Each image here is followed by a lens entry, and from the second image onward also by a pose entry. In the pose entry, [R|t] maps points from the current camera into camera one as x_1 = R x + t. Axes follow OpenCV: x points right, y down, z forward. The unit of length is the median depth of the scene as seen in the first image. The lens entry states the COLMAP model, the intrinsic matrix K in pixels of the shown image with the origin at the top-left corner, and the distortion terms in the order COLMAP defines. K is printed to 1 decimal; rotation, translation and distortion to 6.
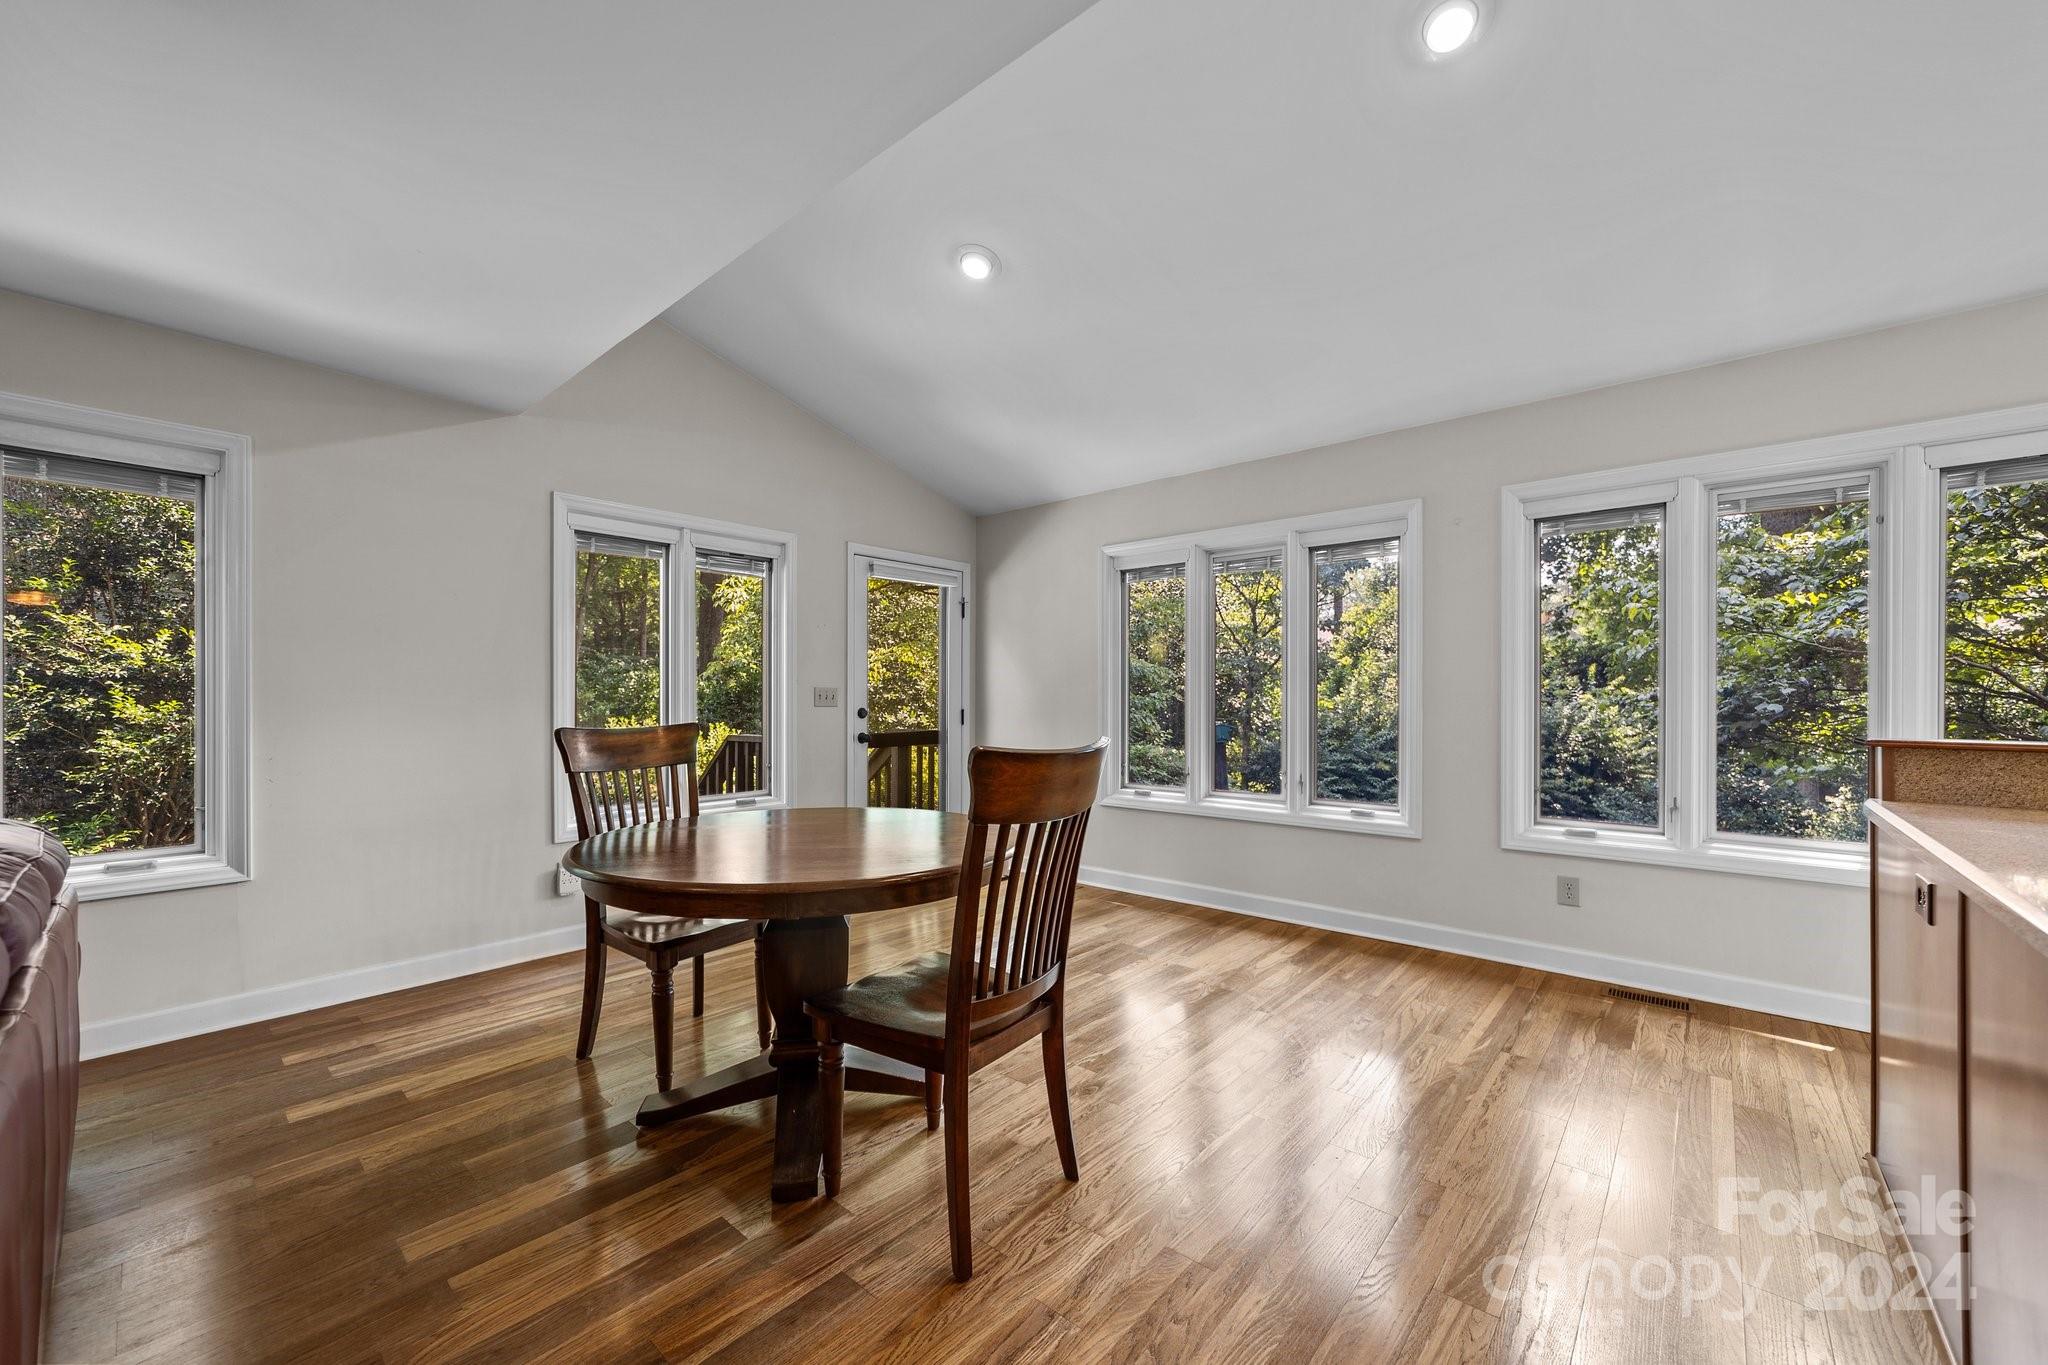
lens RADIAL K [[787.3, 0, 1022.9], [0, 787.3, 700.4], [0, 0, 1]] dist [-0.007954, 0.000626]
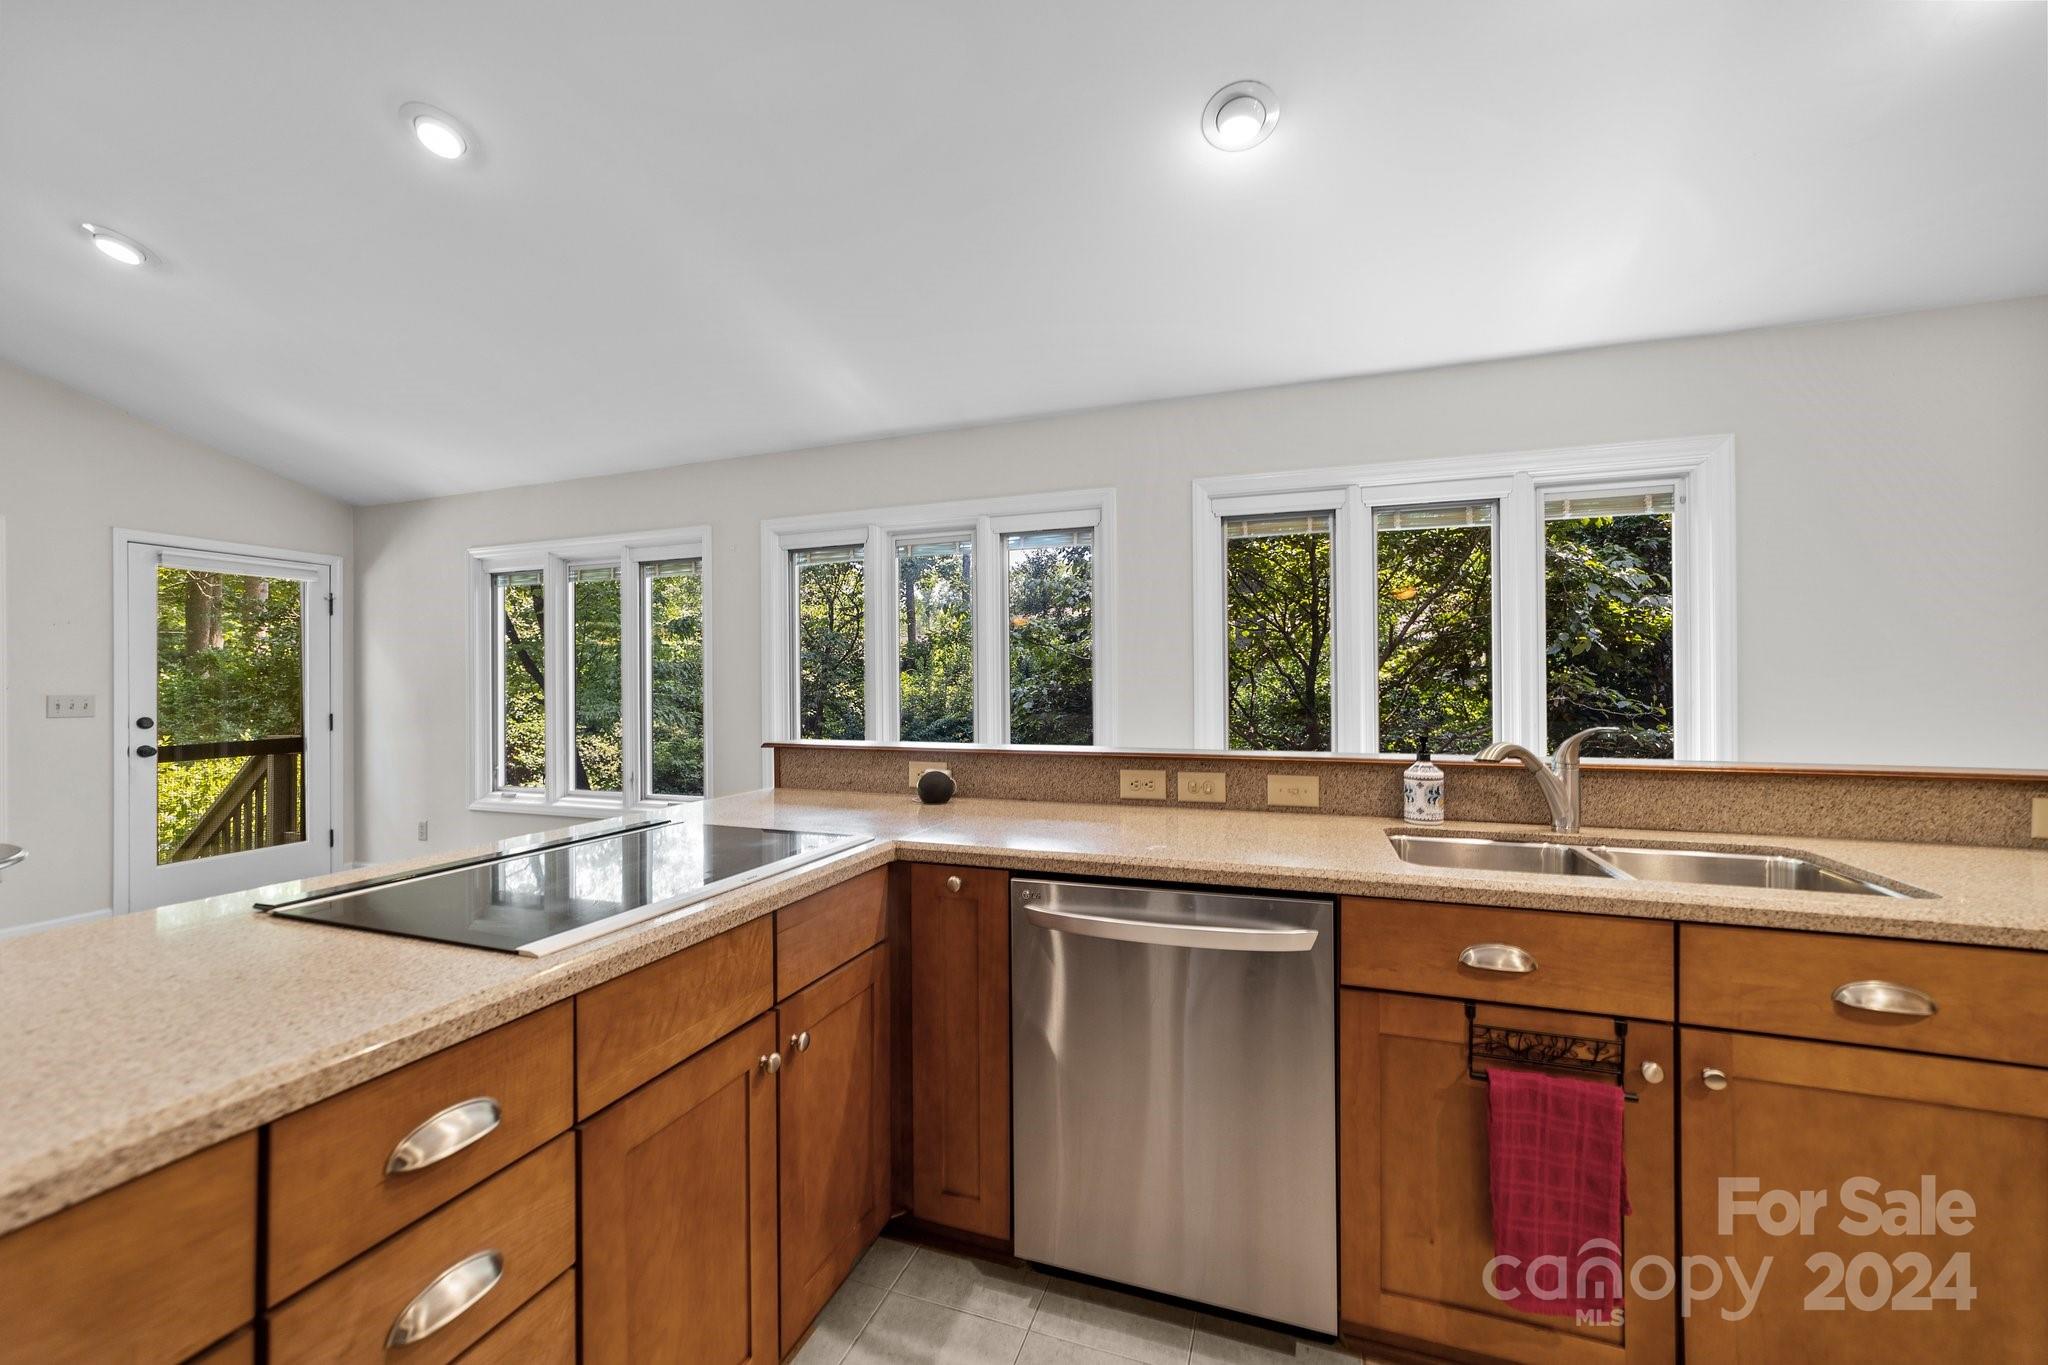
lens RADIAL K [[787.3, 0, 1014.2], [0, 787.3, 682.4], [0, 0, 1]] dist [-0.007954, 0.000626]
pose [[0.932431, -0.006443, 0.361290, 0.436418], [0.008497, 0.999956, -0.004095, -0.019395], [-0.361248, 0.006888, 0.932444, -0.186458]]
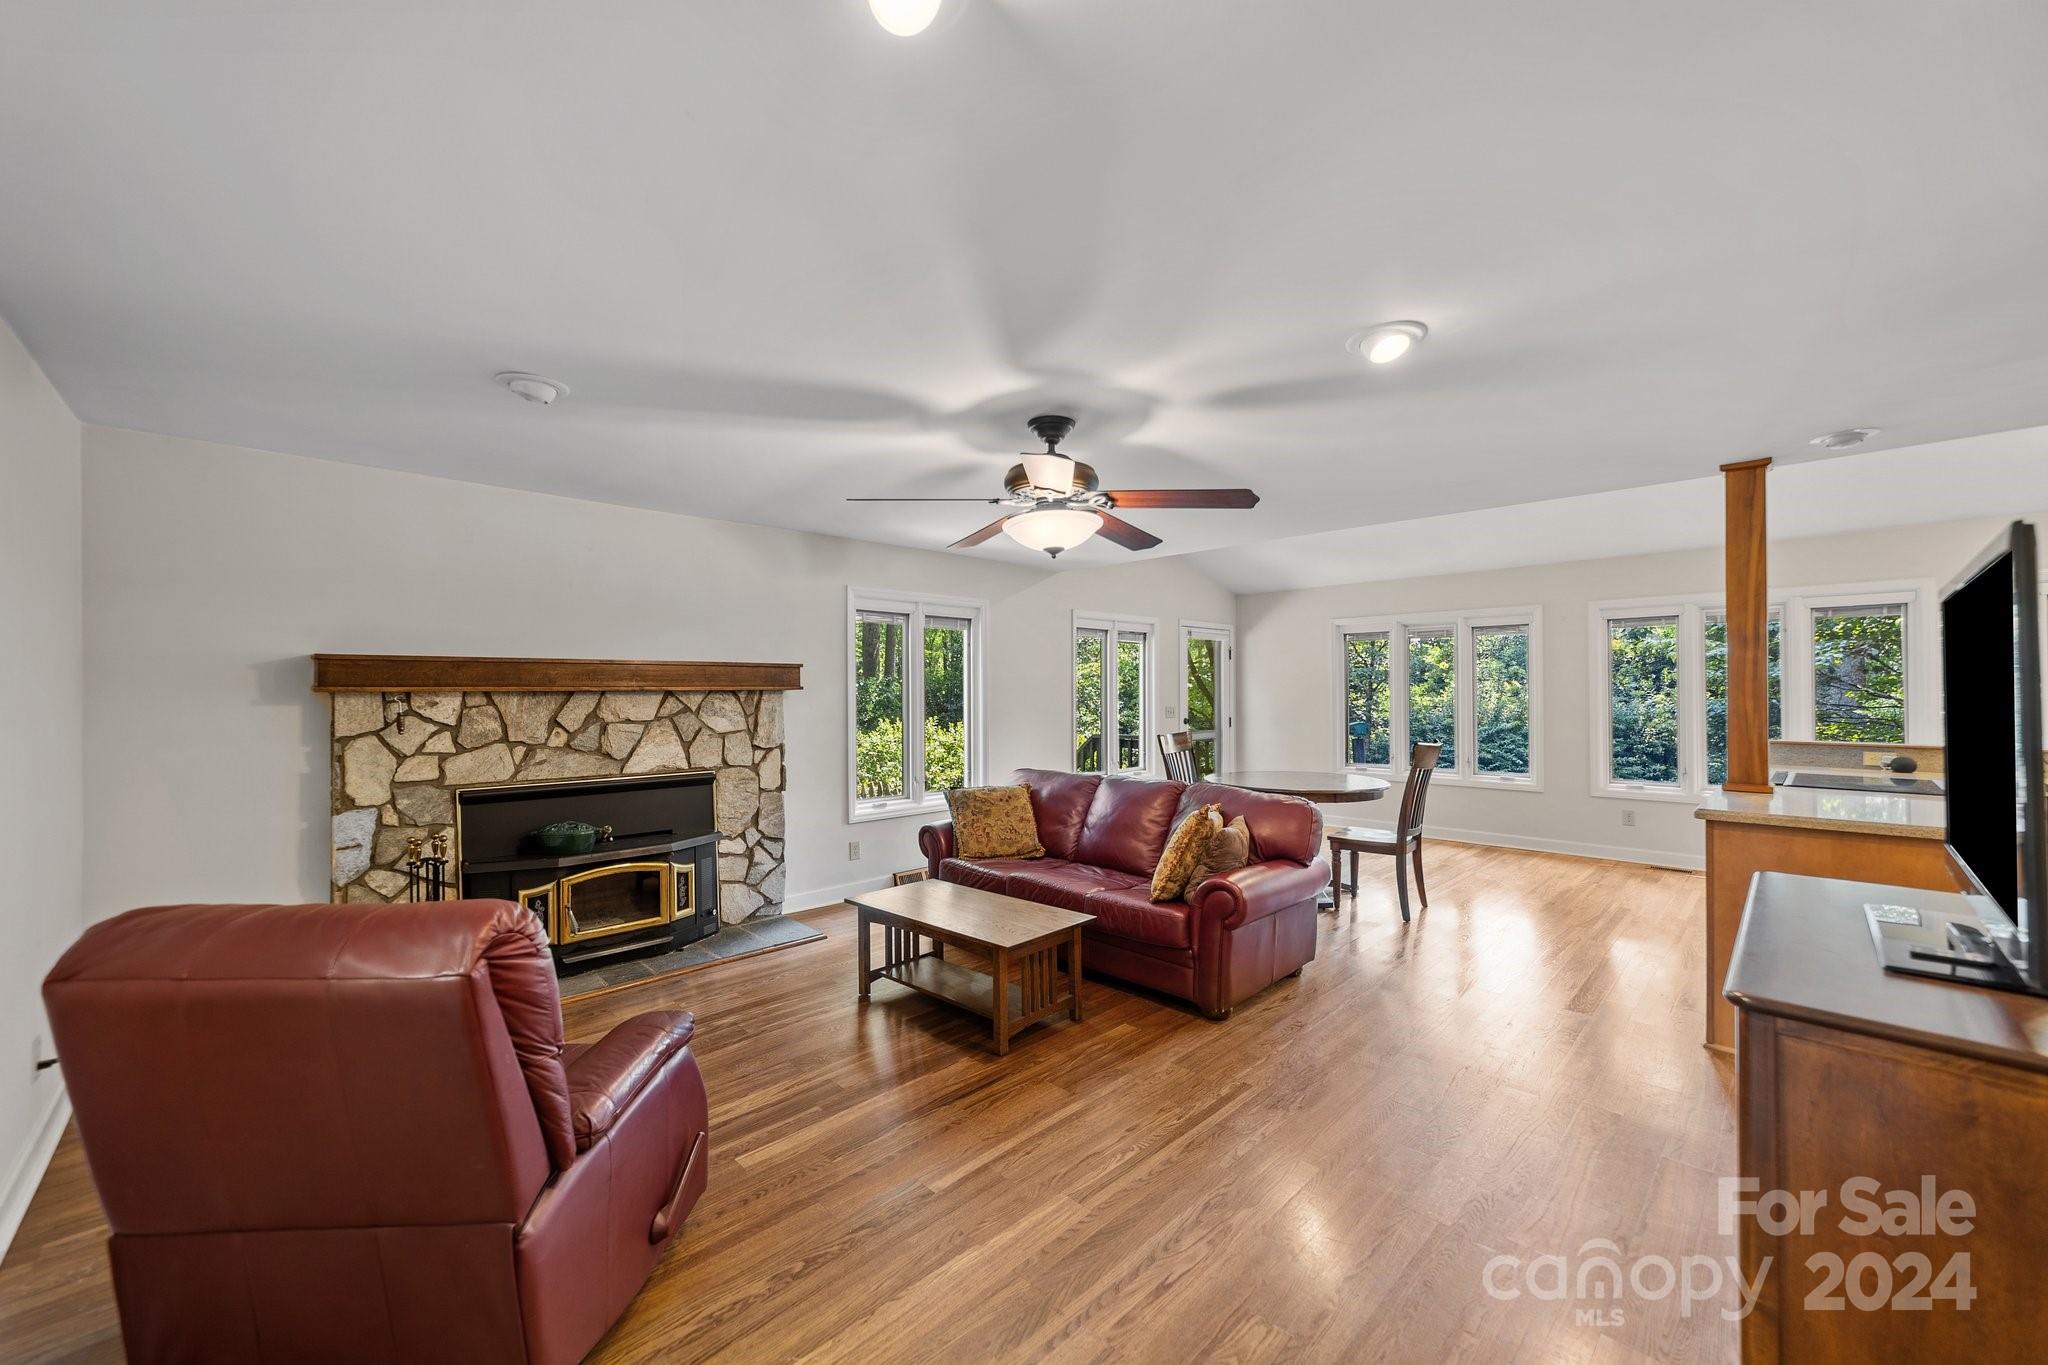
lens RADIAL K [[787.3, 0, 1024.8], [0, 787.3, 681.6], [0, 0, 1]] dist [-0.007954, 0.000626]
pose [[0.997581, -0.007390, -0.069115, -0.483391], [0.006429, 0.999880, -0.014116, -0.052381], [0.069211, 0.013637, 0.997509, -0.767093]]
